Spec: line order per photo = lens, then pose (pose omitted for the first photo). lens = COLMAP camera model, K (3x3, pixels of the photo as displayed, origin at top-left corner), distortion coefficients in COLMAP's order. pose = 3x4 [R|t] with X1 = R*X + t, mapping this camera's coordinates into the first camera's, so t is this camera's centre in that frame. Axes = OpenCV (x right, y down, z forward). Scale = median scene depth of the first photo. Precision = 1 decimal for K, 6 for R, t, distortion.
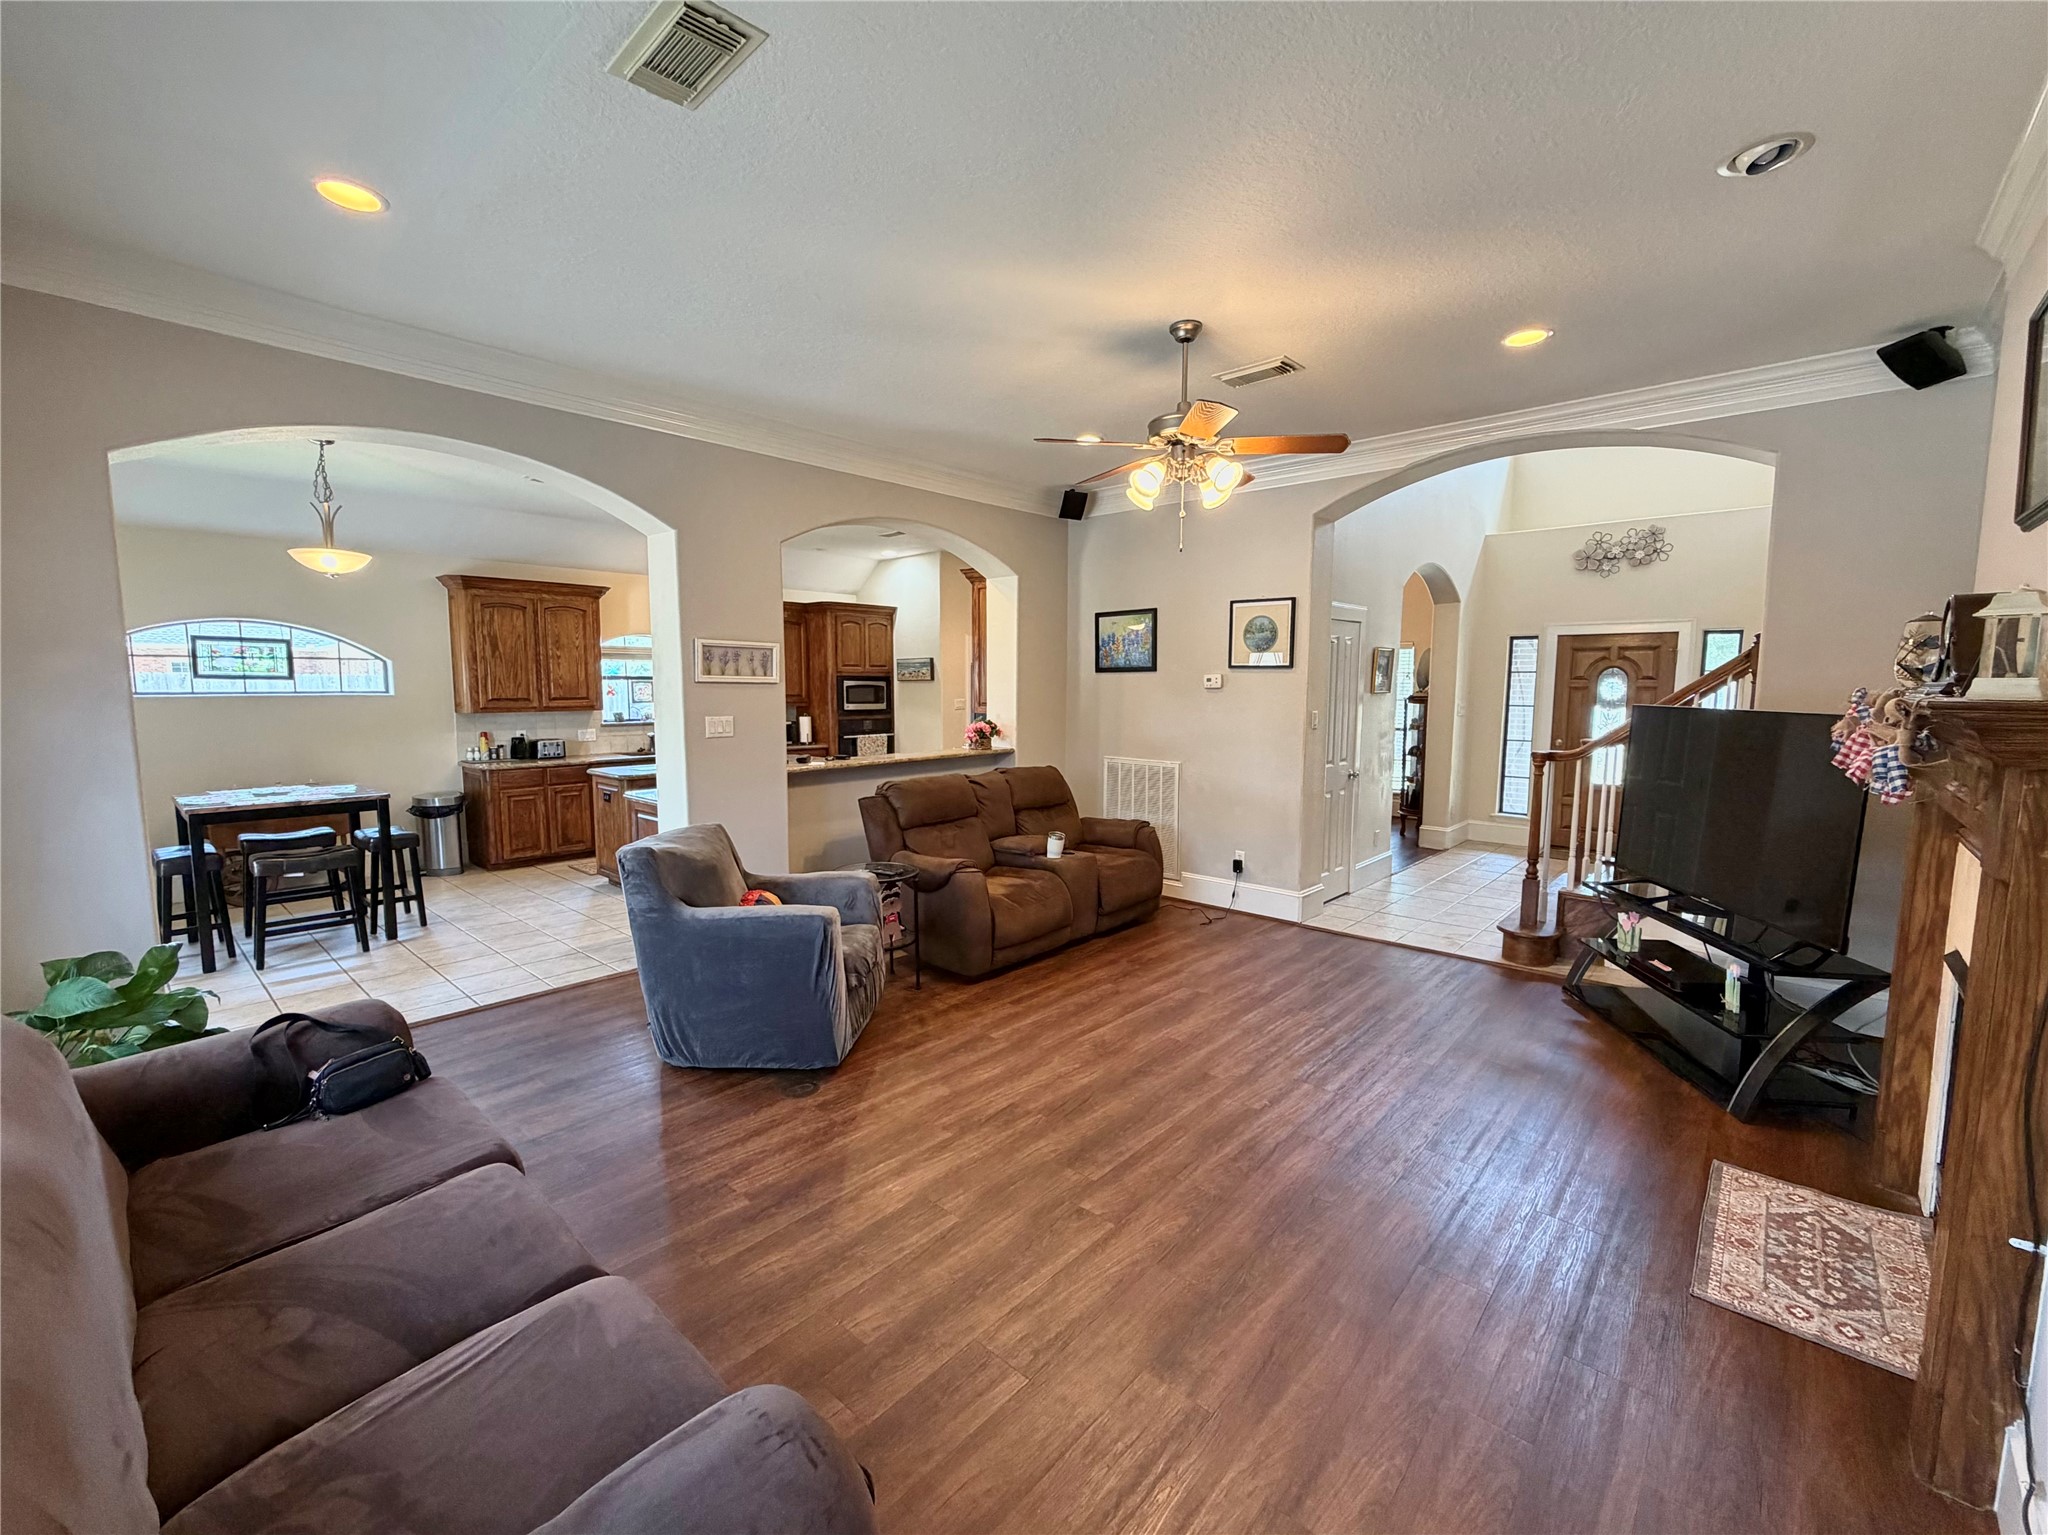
lens RADIAL K [[852.6, 0, 1015.6], [0, 852.6, 769.2], [0, 0, 1]] dist [0.000712, -0.000104]
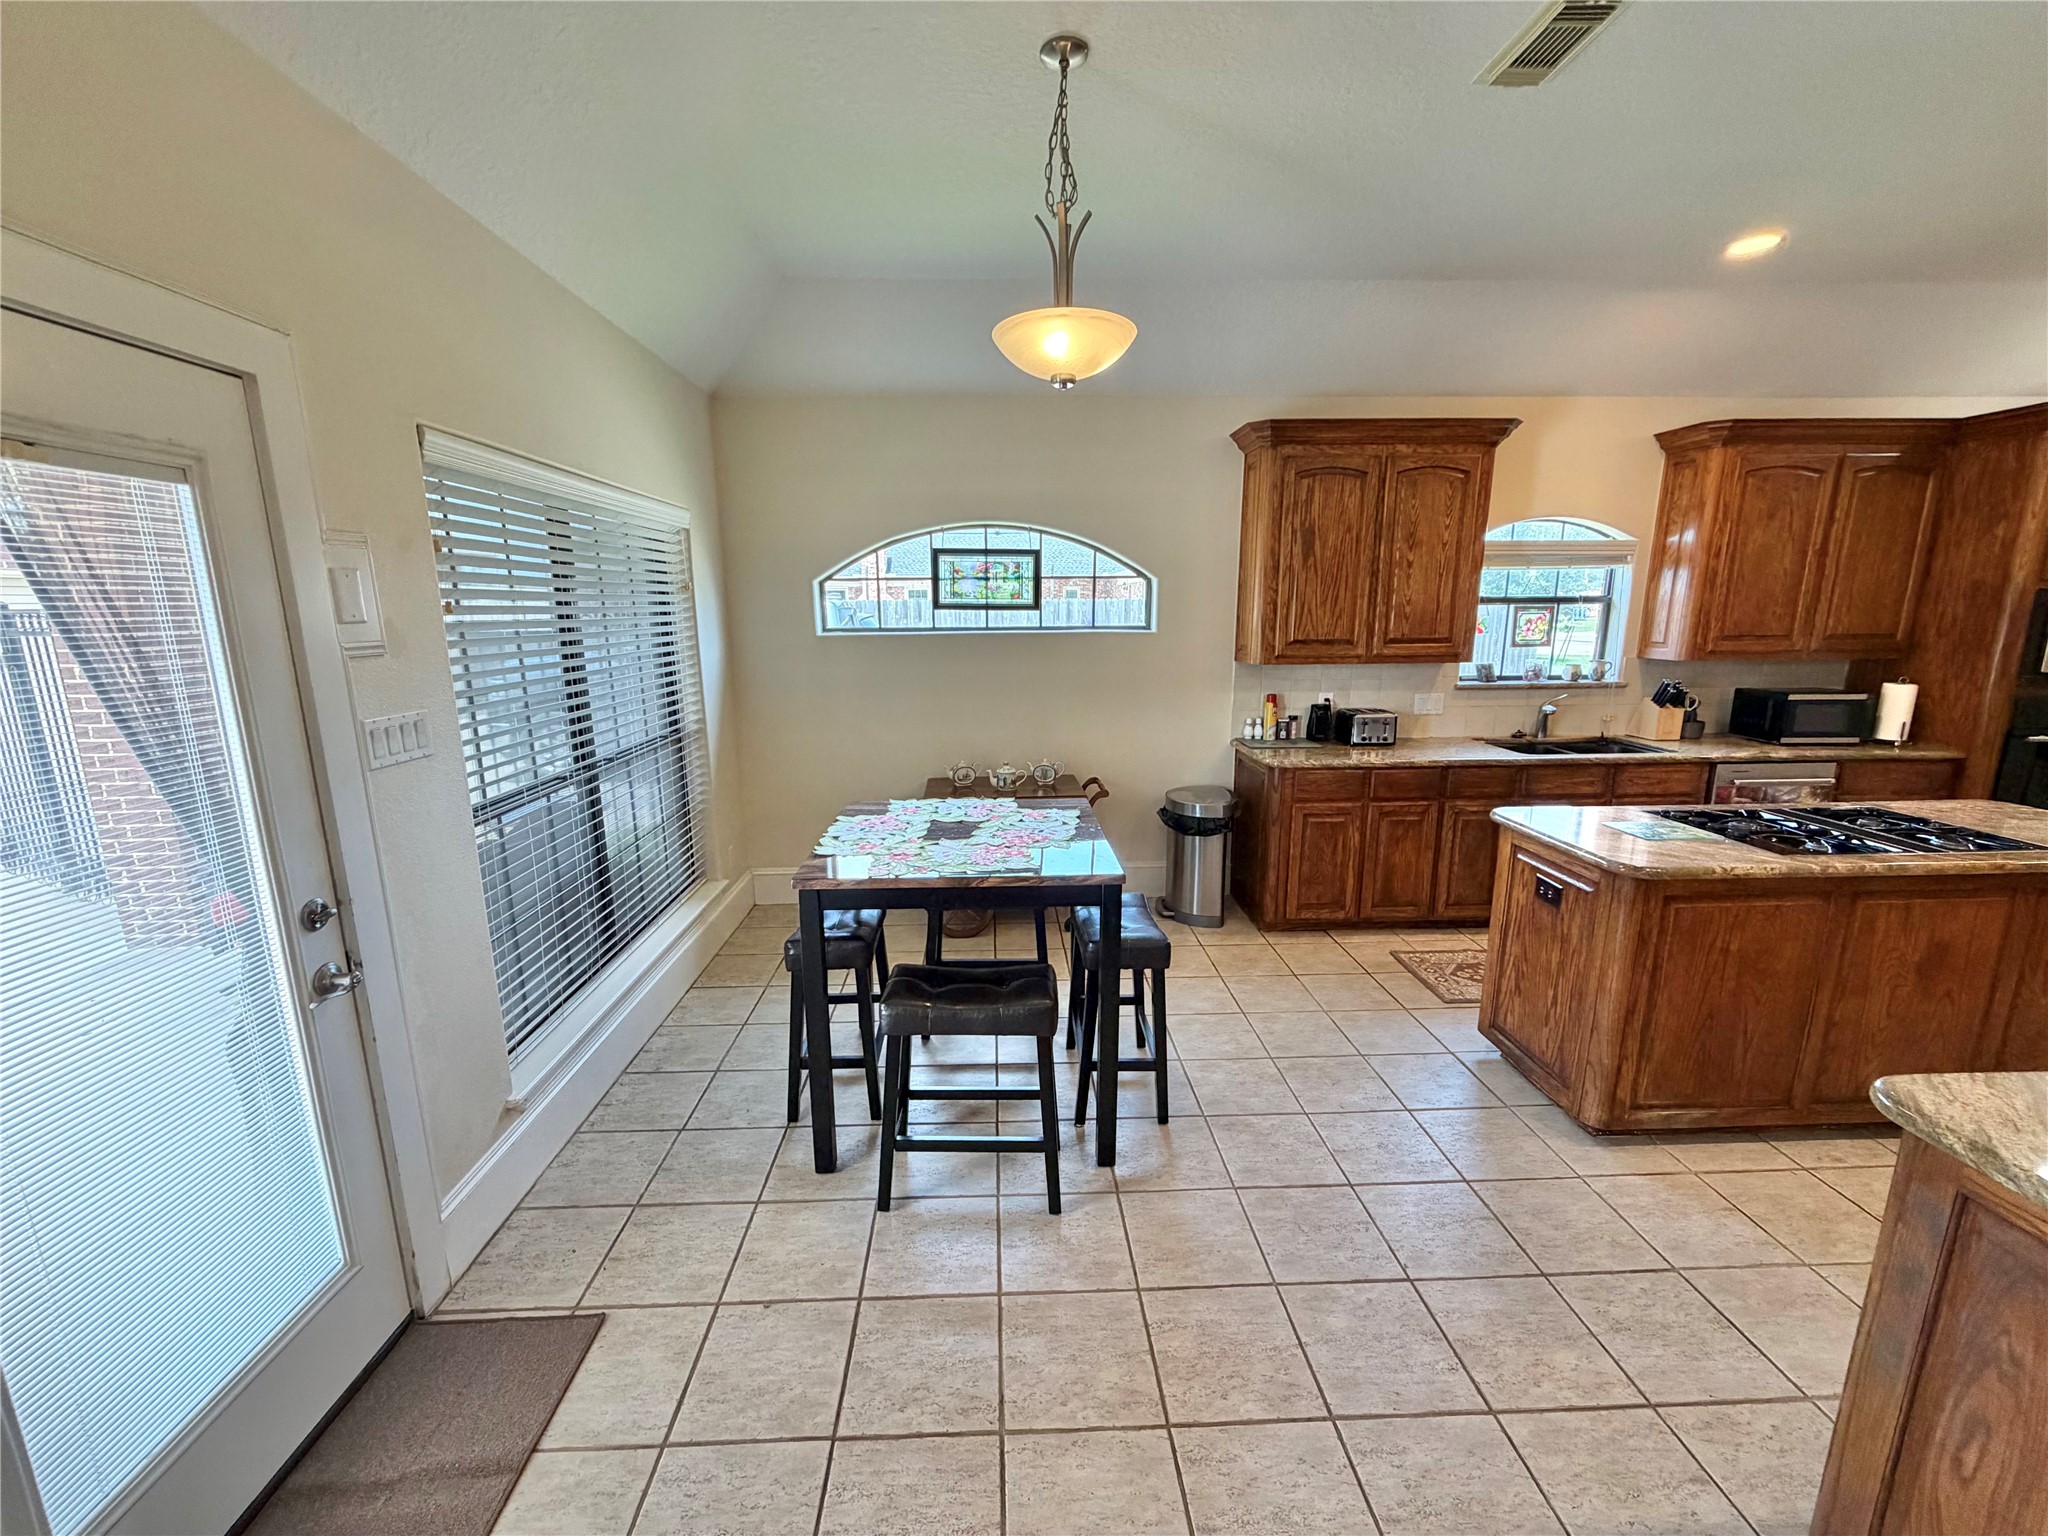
lens RADIAL K [[815.7, 0, 1016.6], [0, 815.7, 769.2], [0, 0, 1]] dist [-0.000903, -0.000224]
pose [[0.696111, 0.135598, -0.705013, -0.384394], [-0.063615, 0.989789, 0.127558, -0.061283], [0.715111, -0.043945, 0.697629, 0.532048]]
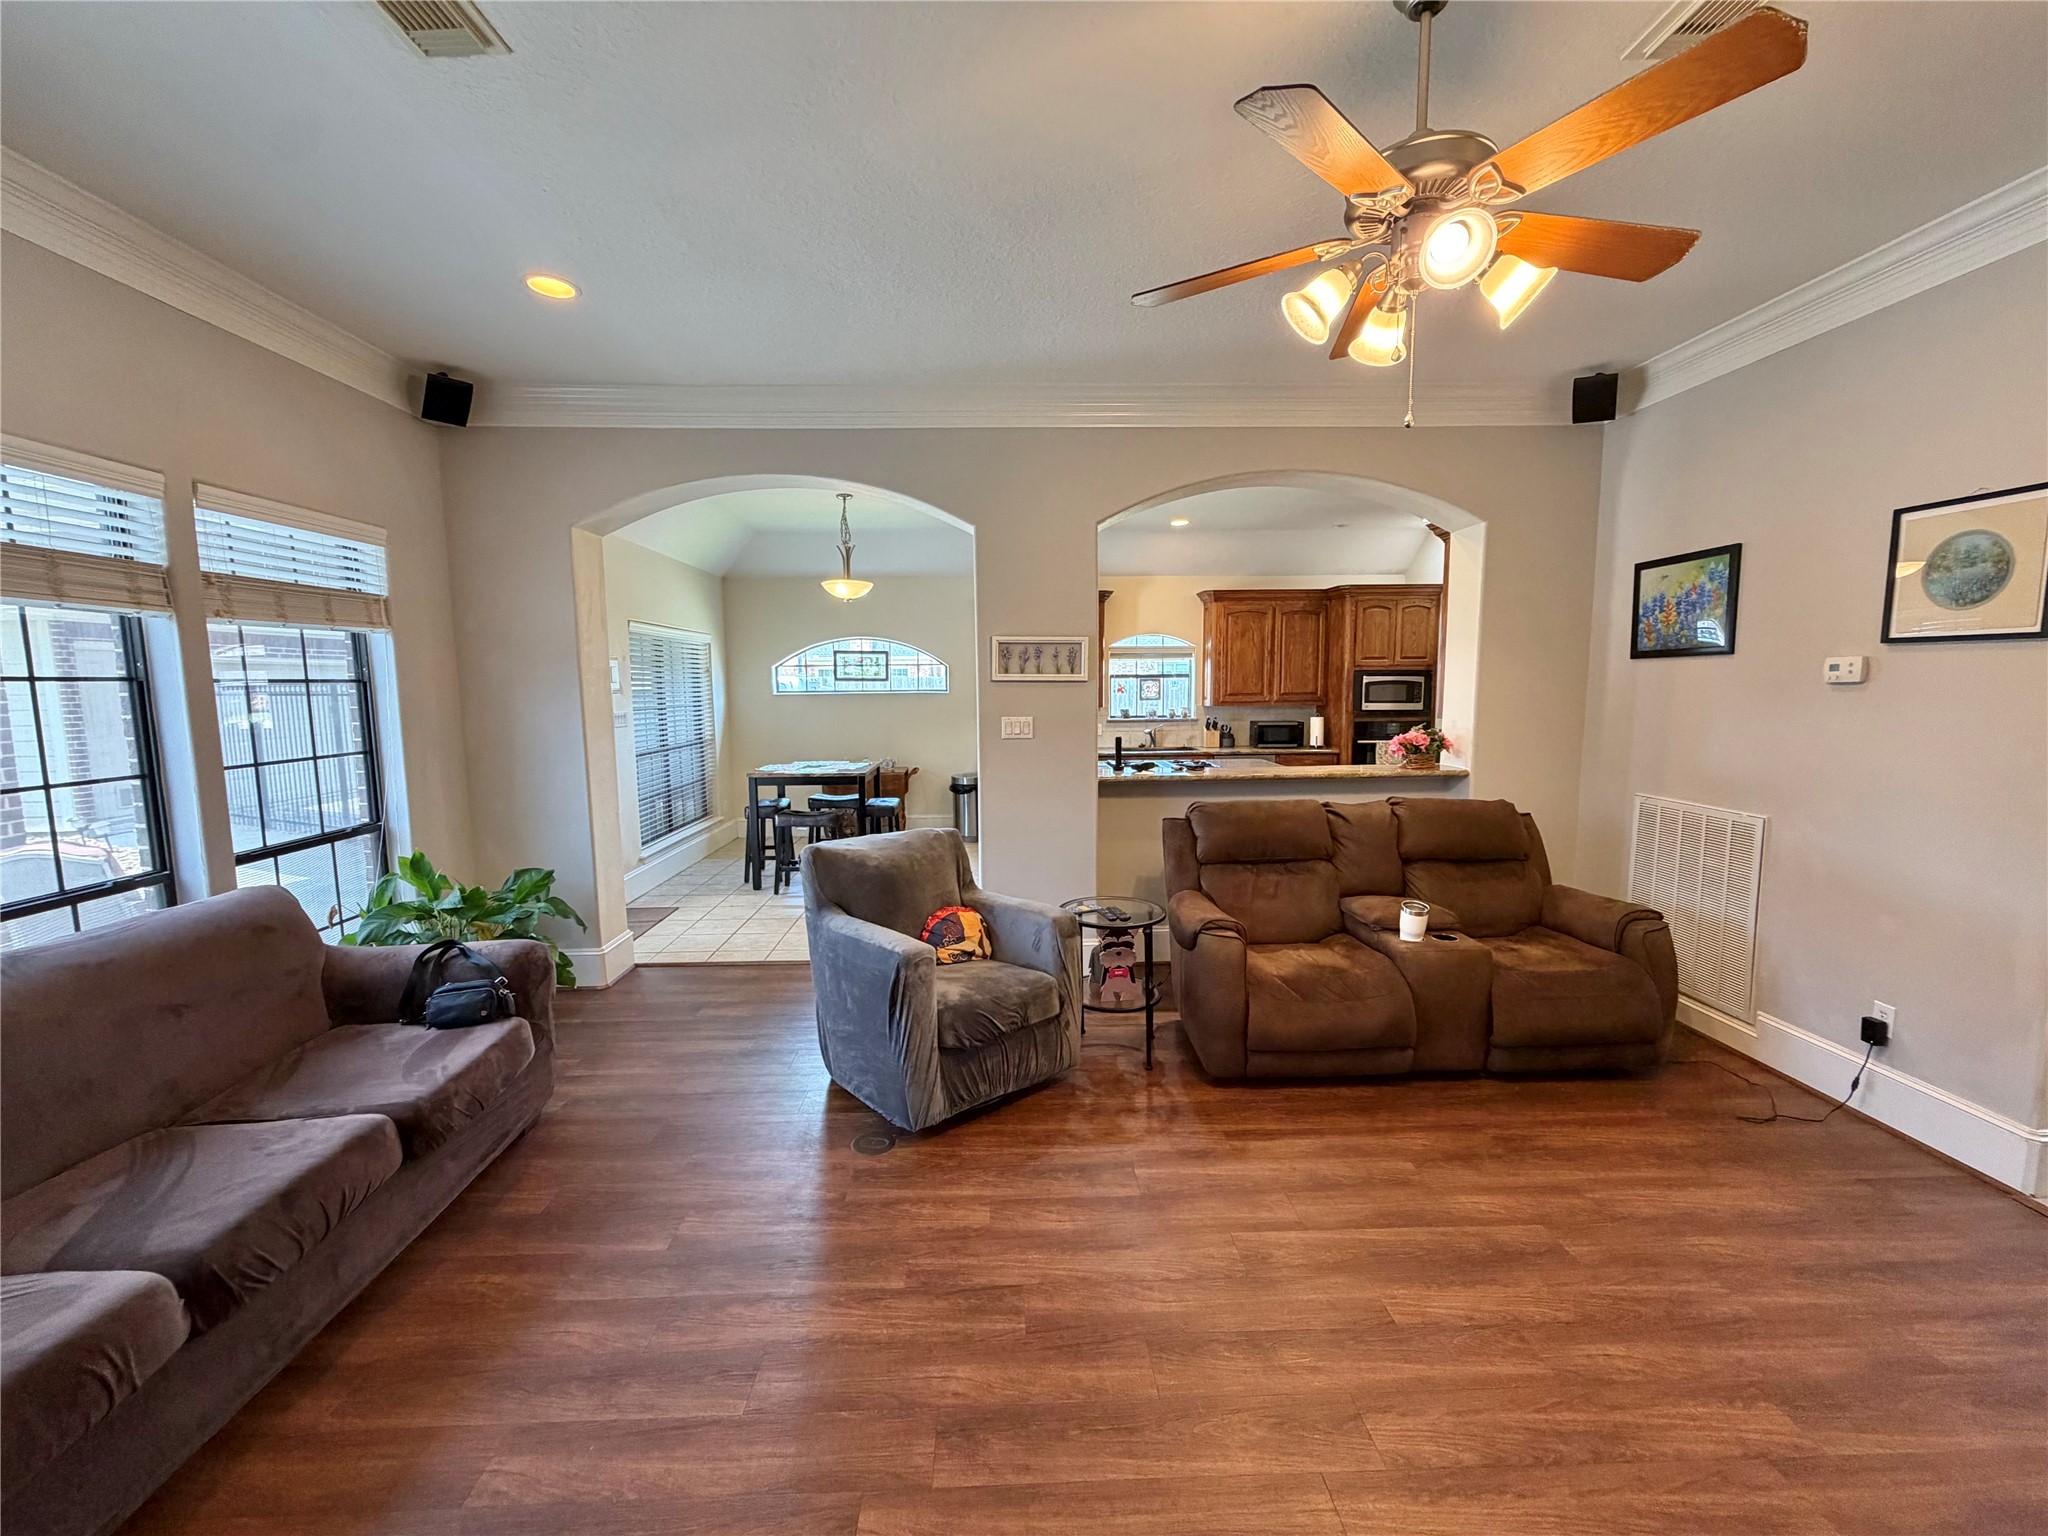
lens RADIAL K [[815.7, 0, 1016.6], [0, 815.7, 769.2], [0, 0, 1]] dist [-0.000903, -0.000224]
pose [[0.695216, 0.068807, -0.715500, 0.219213], [-0.062584, 0.997422, 0.035108, -0.025250], [0.716072, 0.020371, 0.697730, 0.261088]]
